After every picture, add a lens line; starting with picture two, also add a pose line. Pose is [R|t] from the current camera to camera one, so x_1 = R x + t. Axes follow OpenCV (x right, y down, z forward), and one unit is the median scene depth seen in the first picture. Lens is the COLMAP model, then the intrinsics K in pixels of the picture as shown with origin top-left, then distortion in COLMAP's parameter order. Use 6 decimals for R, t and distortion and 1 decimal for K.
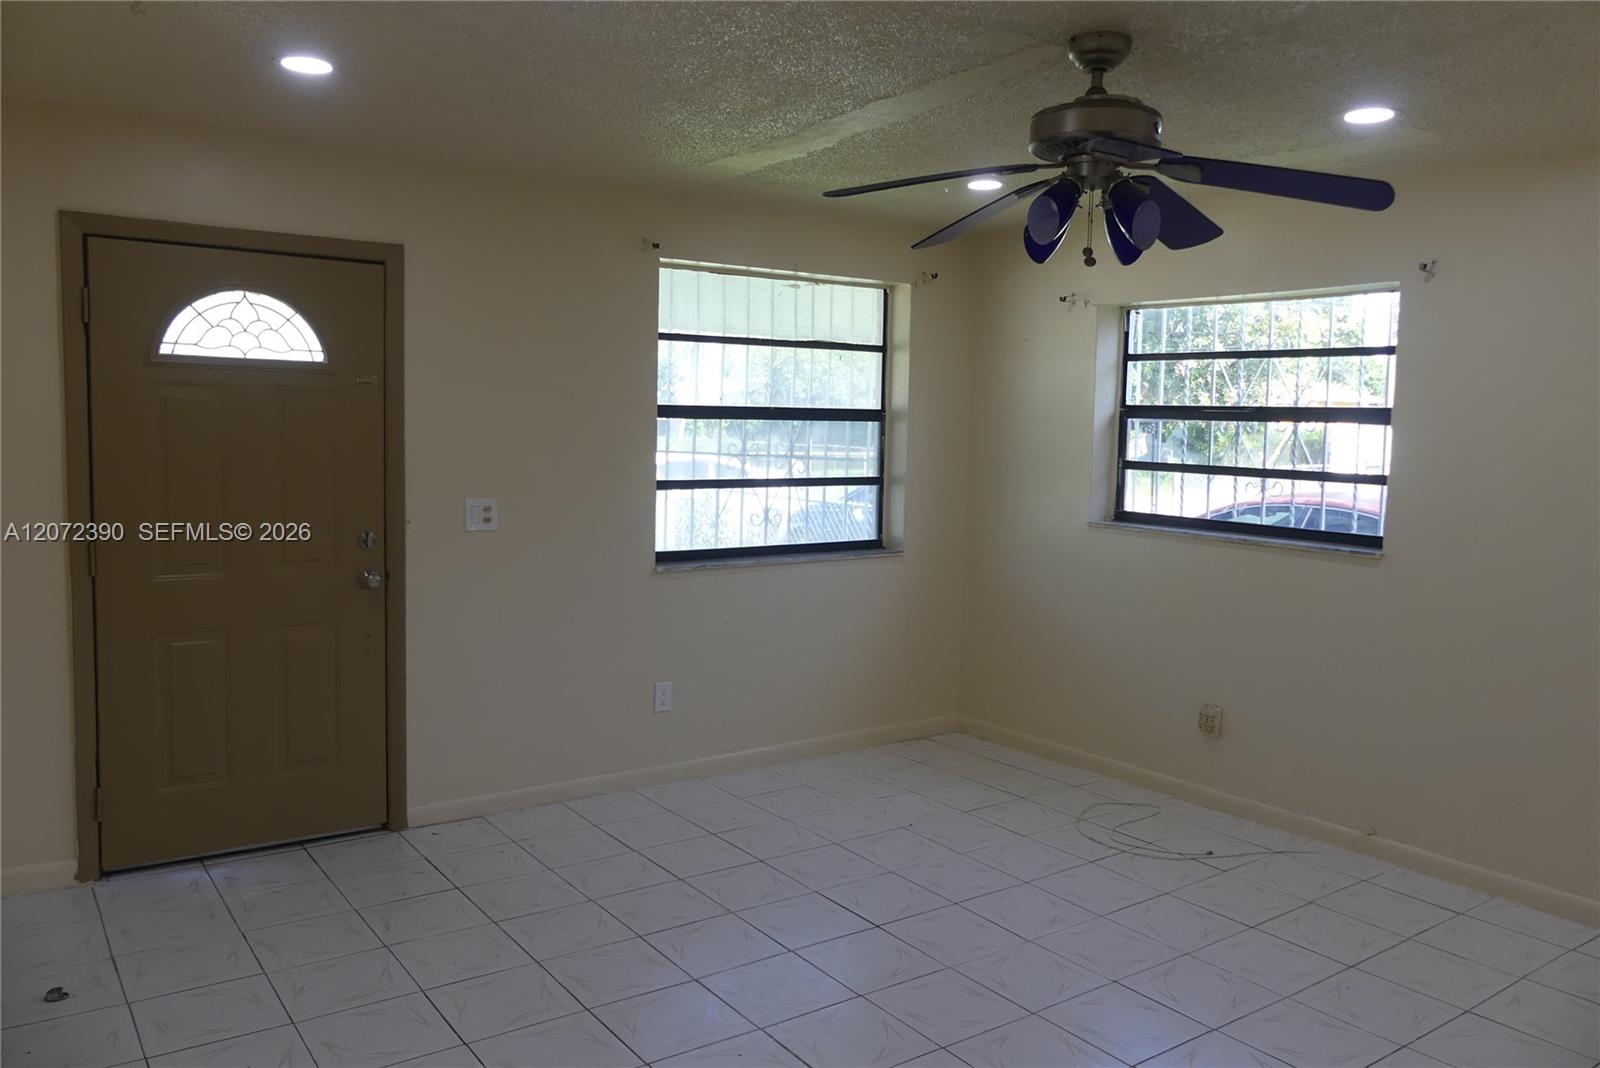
lens RADIAL K [[1244.3, 0, 800.0], [0, 1244.3, 534.0], [0, 0, 1]] dist [0.046365, -0.000782]
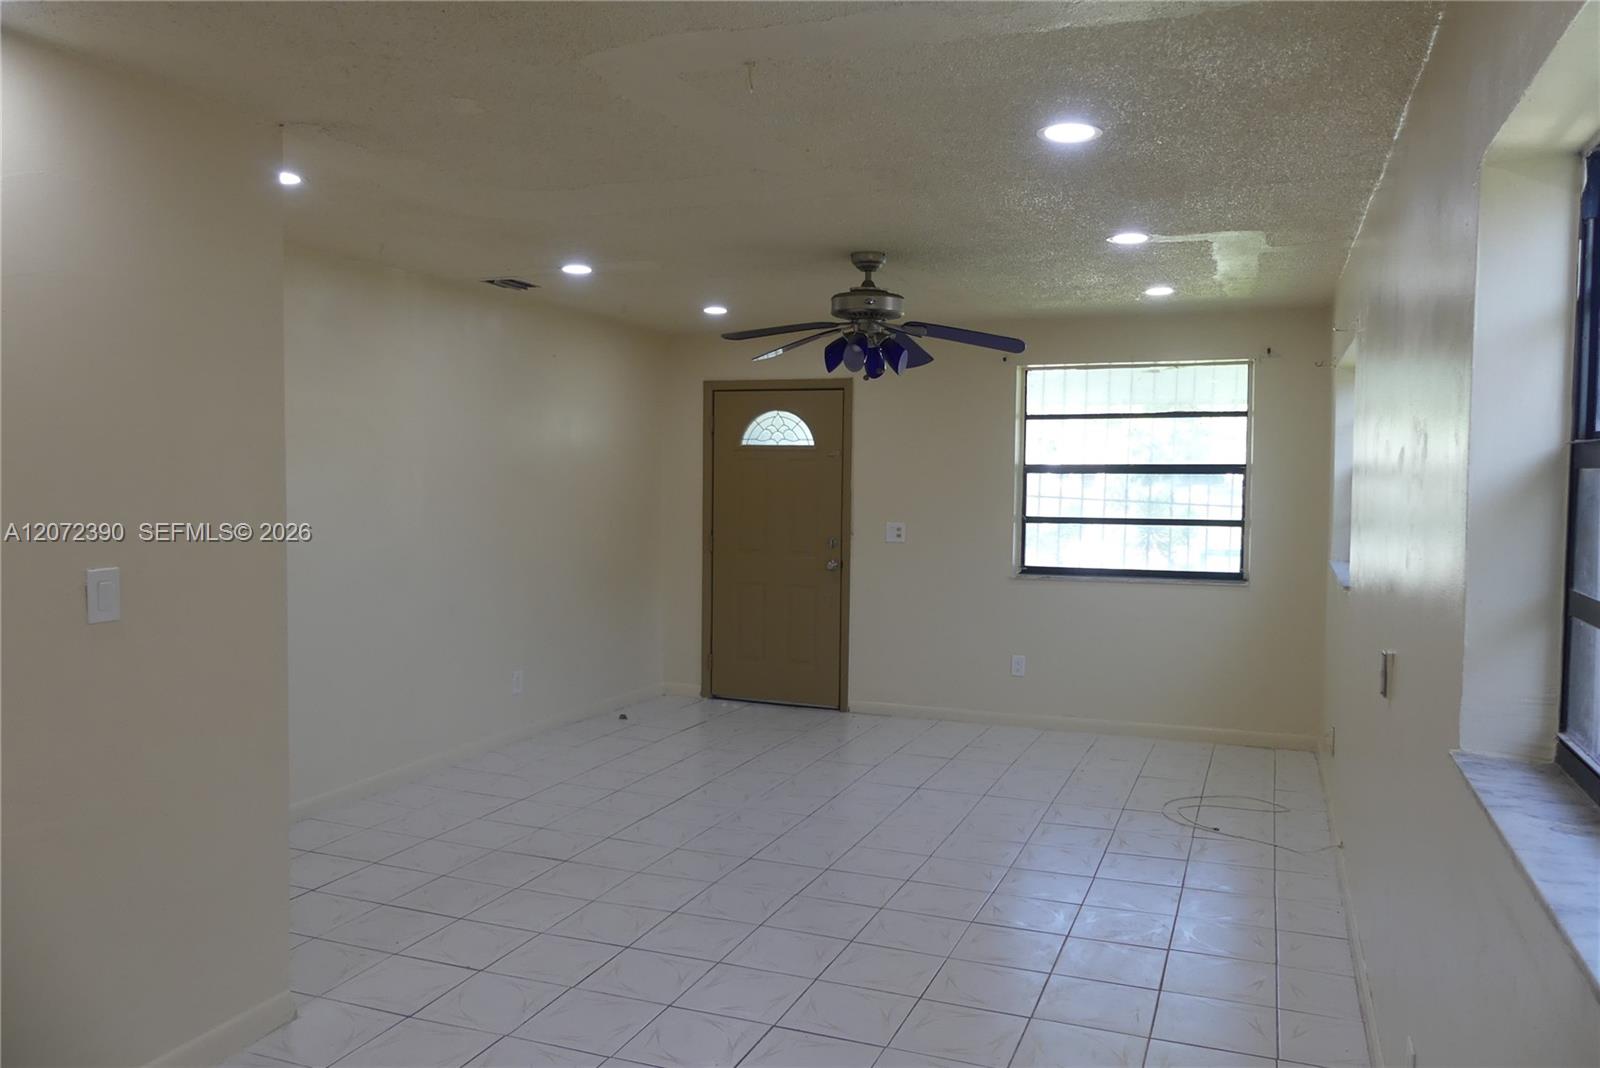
lens RADIAL K [[1213.3, 0, 800.0], [0, 1213.3, 534.0], [0, 0, 1]] dist [-0.000300, 0.001874]
pose [[0.553592, 0.033105, -0.832130, 1.022265], [-0.069883, 0.997532, -0.006806, 0.006410], [0.829851, 0.061919, 0.554539, 0.001784]]
